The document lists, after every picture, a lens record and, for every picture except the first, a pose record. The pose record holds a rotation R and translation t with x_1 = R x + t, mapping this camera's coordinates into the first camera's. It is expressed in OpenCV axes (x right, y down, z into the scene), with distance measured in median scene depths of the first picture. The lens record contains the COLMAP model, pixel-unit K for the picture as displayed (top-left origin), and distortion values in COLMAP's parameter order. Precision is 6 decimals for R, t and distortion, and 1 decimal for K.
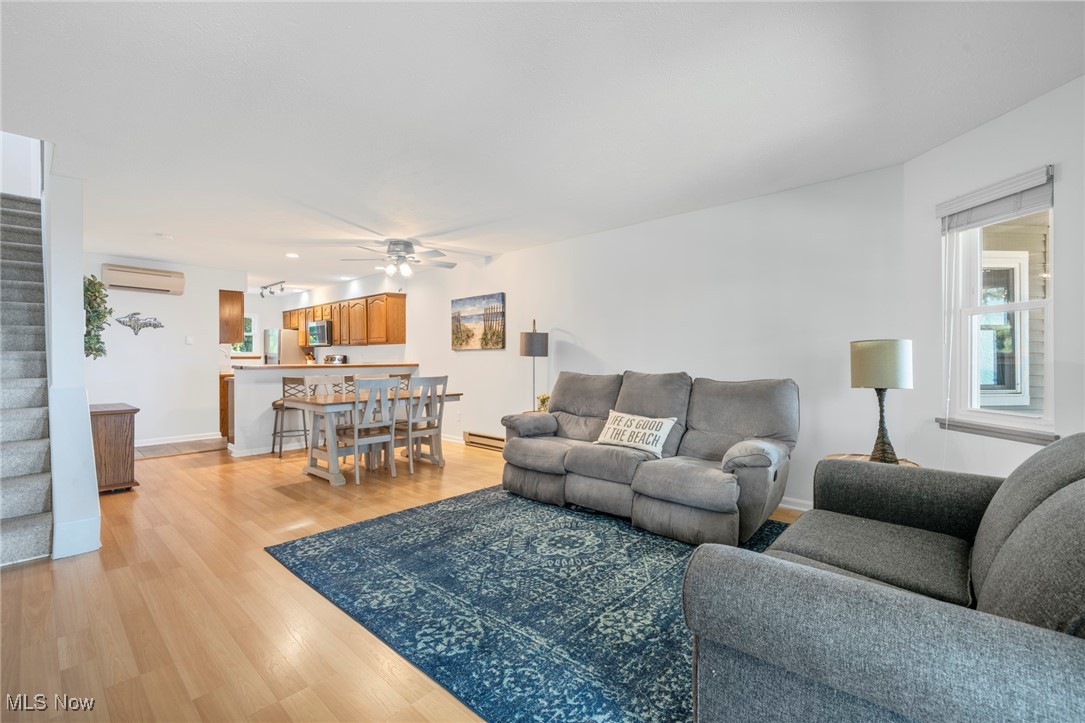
lens RADIAL K [[465.9, 0, 541.7], [0, 465.9, 359.7], [0, 0, 1]] dist [0.000682, 0.000165]
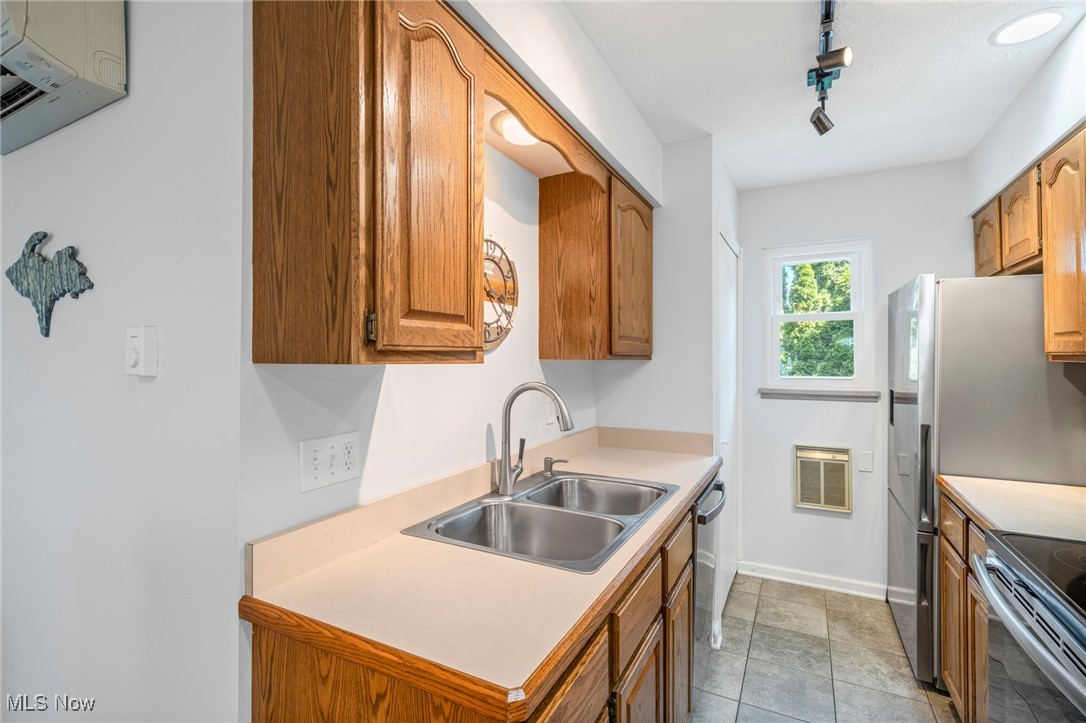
lens RADIAL K [[497.0, 0, 545.8], [0, 497.0, 360.5], [0, 0, 1]] dist [0.003219, 0.000283]
pose [[0.254583, 0.004148, -0.967042, -0.940390], [-0.002025, 0.999991, 0.003756, -0.069001], [0.967049, 0.001003, 0.254589, 1.879771]]
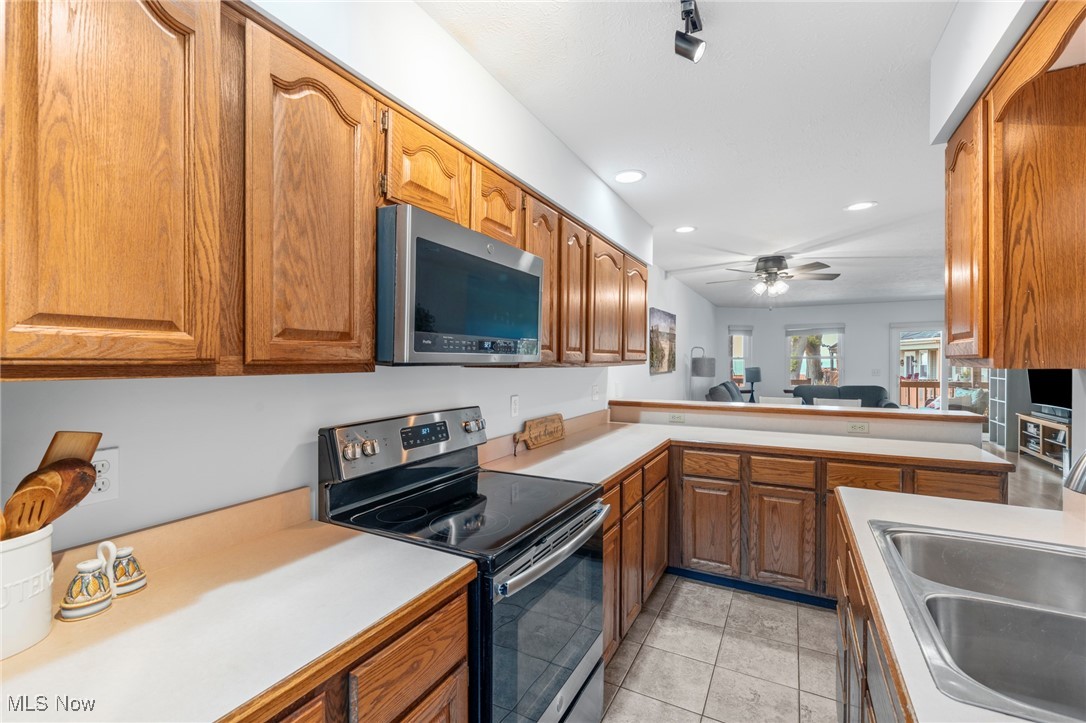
lens RADIAL K [[466.3, 0, 544.3], [0, 466.3, 369.0], [0, 0, 1]] dist [0.000682, 0.000165]
pose [[-0.248775, -0.018488, 0.968385, -1.494406], [0.004790, 0.999782, 0.020318, -0.074682], [-0.968549, 0.009693, -0.248632, 2.295566]]
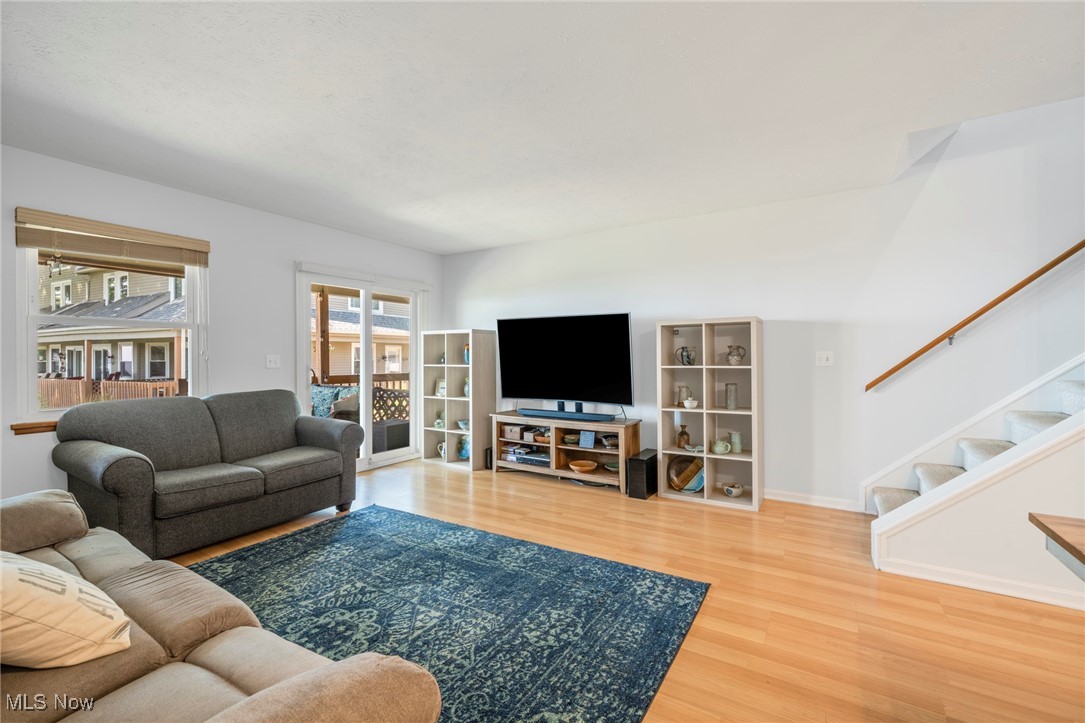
lens RADIAL K [[465.9, 0, 545.0], [0, 465.9, 356.2], [0, 0, 1]] dist [0.000682, 0.000165]
pose [[-0.982859, 0.005015, -0.184288, -0.104109], [0.005145, 0.999987, -0.000224, -0.011208], [0.184285, -0.001169, -0.982872, 1.319787]]
